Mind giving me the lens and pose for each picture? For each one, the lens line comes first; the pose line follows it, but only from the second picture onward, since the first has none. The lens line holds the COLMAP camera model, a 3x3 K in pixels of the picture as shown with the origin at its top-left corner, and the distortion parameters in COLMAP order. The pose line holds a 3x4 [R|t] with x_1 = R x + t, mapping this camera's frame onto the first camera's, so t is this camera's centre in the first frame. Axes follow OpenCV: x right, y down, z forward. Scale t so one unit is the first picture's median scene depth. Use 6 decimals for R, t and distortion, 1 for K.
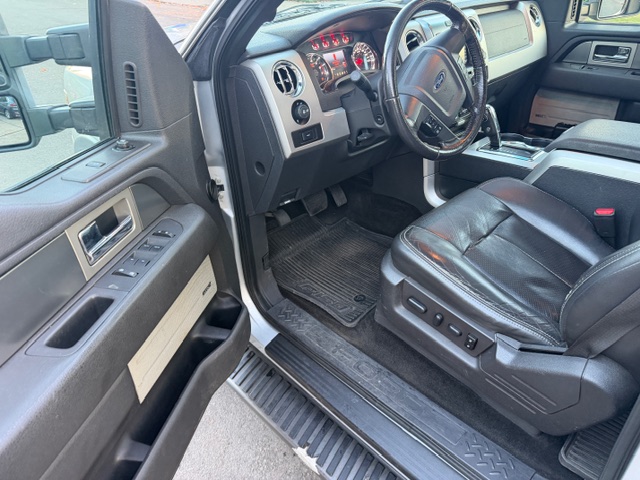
lens RADIAL K [[465.5, 0, 317.7], [0, 465.5, 236.8], [0, 0, 1]] dist [0.038178, -0.049542]
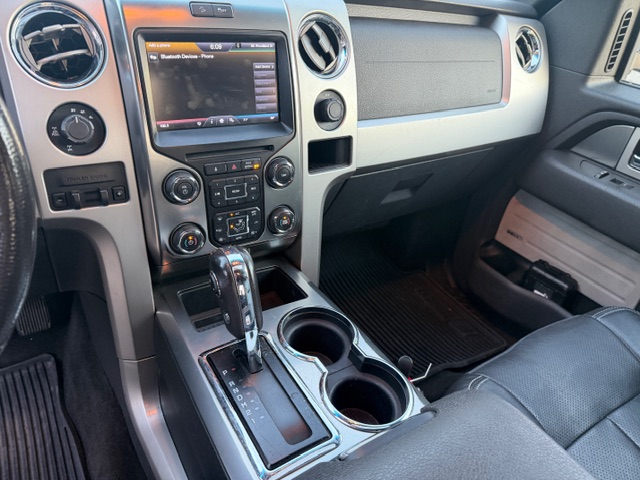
lens RADIAL K [[465.5, 0, 310.7], [0, 465.5, 232.3], [0, 0, 1]] dist [0.038178, -0.049542]
pose [[0.963672, 0.247009, -0.101599, 0.450412], [-0.246601, 0.968972, 0.016754, -0.316104], [0.102585, 0.008909, 0.994684, 0.649225]]
